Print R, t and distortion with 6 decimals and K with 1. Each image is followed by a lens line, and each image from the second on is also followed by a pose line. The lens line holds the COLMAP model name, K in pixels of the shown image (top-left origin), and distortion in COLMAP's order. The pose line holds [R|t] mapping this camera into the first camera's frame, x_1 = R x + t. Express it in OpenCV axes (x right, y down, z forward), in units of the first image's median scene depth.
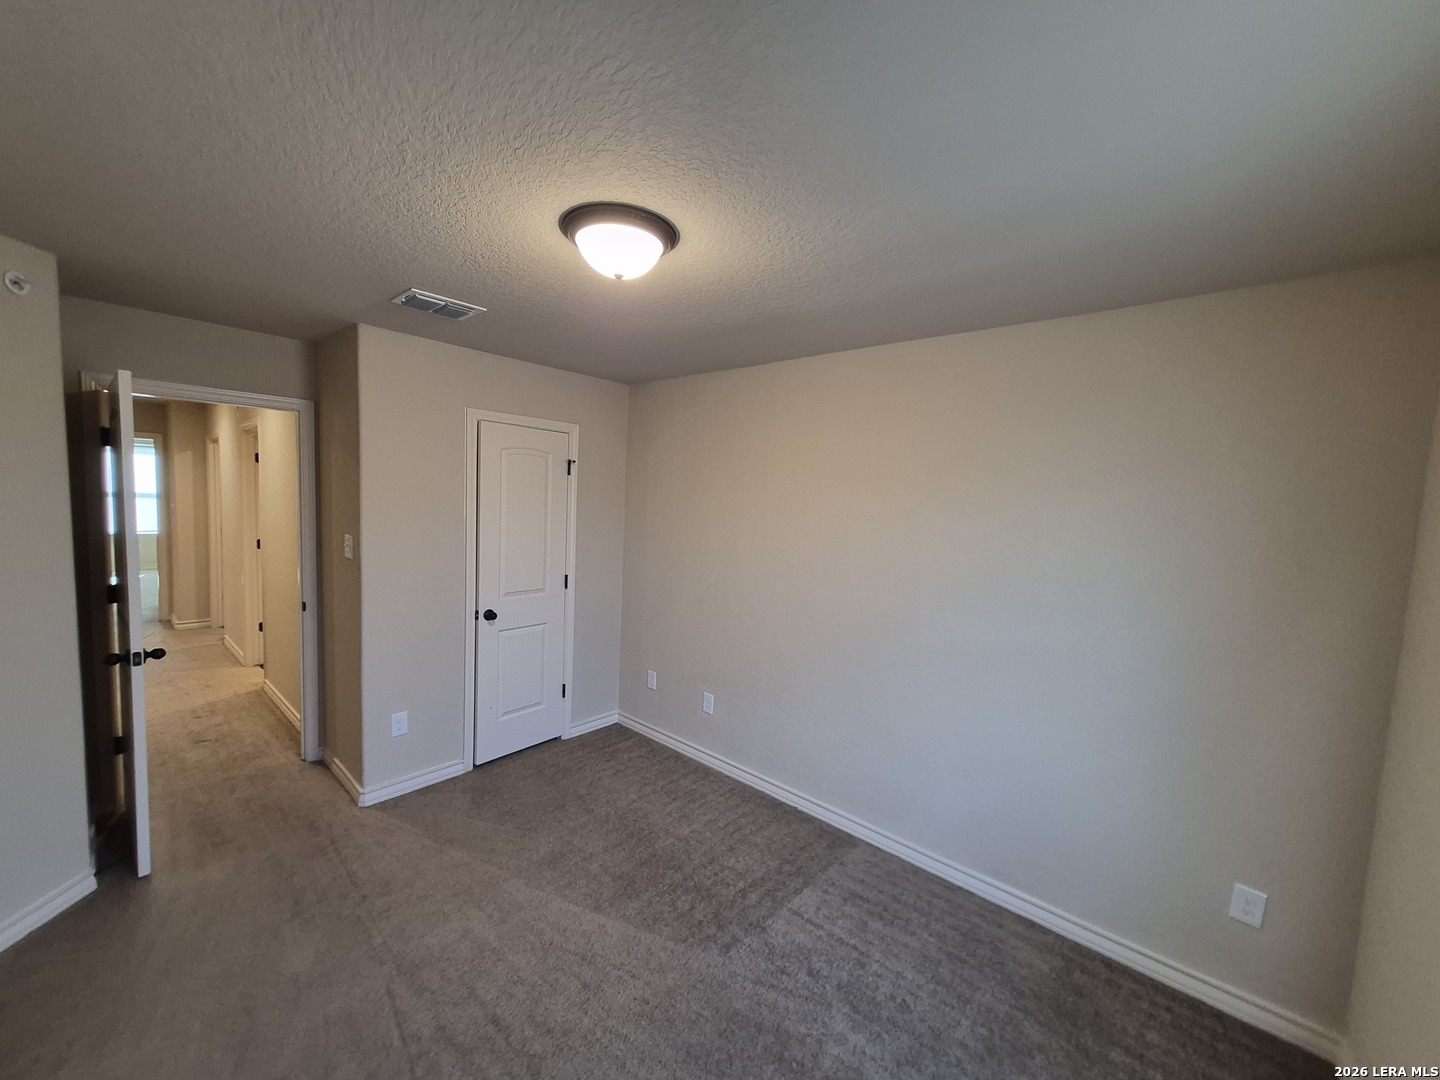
lens RADIAL K [[567.0, 0, 710.3], [0, 567.0, 544.5], [0, 0, 1]] dist [0.008101, -0.000393]
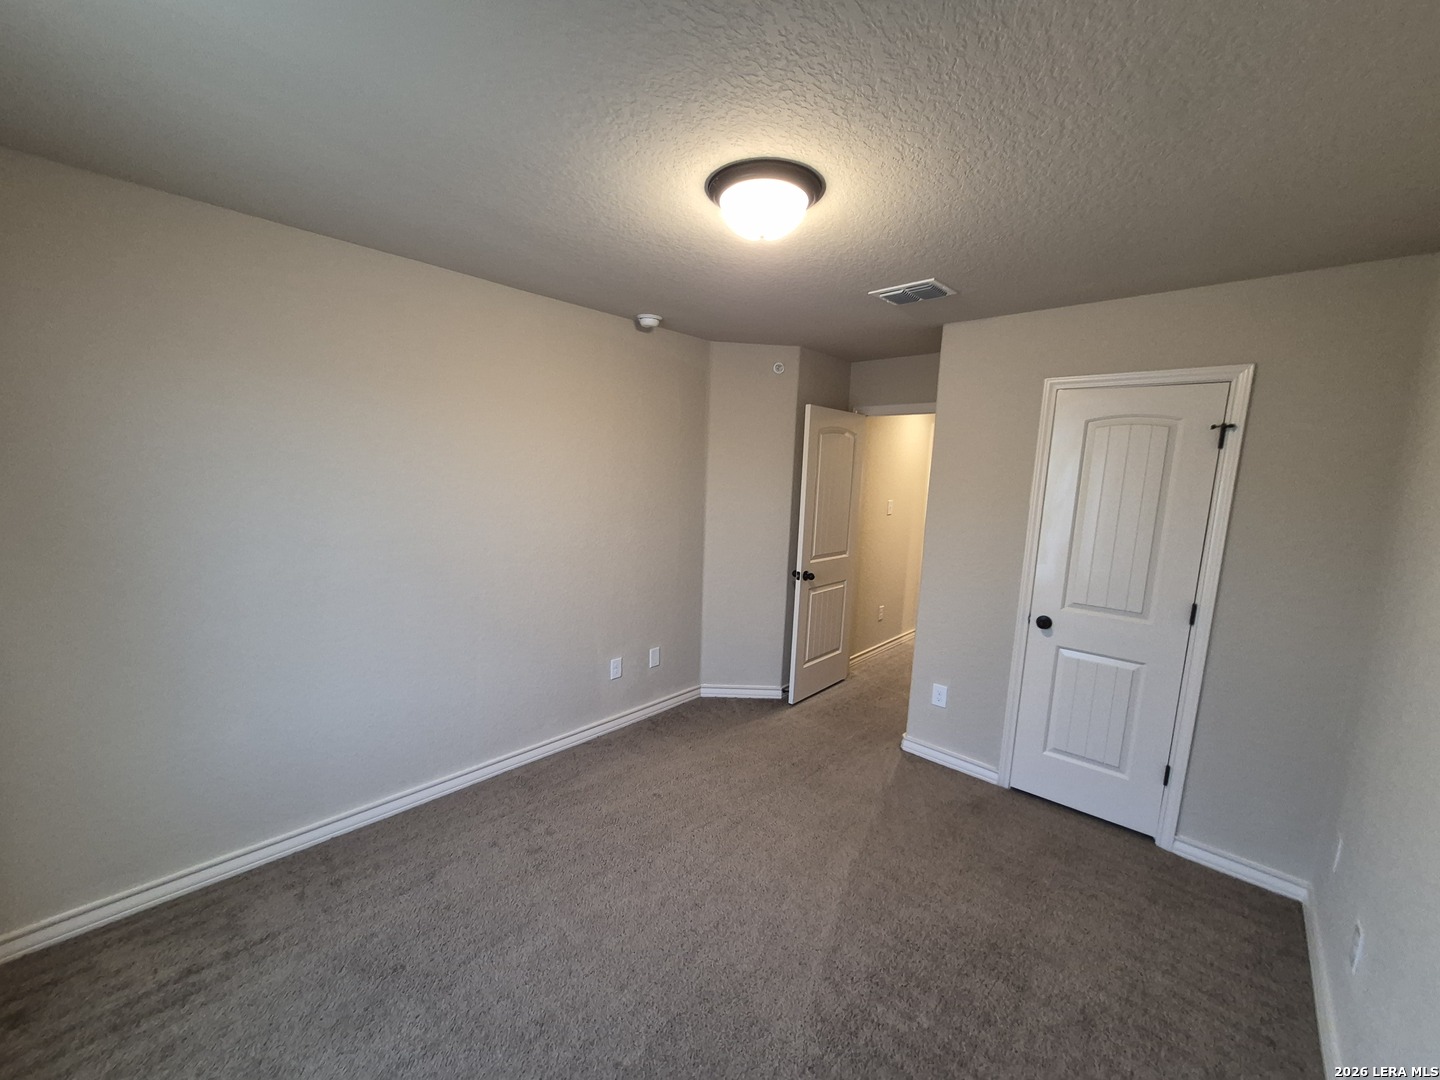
lens RADIAL K [[563.2, 0, 709.7], [0, 563.2, 549.7], [0, 0, 1]] dist [0.009651, -0.000212]
pose [[-0.032845, 0.093800, -0.995049, 0.423127], [-0.118929, 0.988146, 0.097075, -0.005508], [0.992359, 0.121529, -0.021300, 0.480173]]
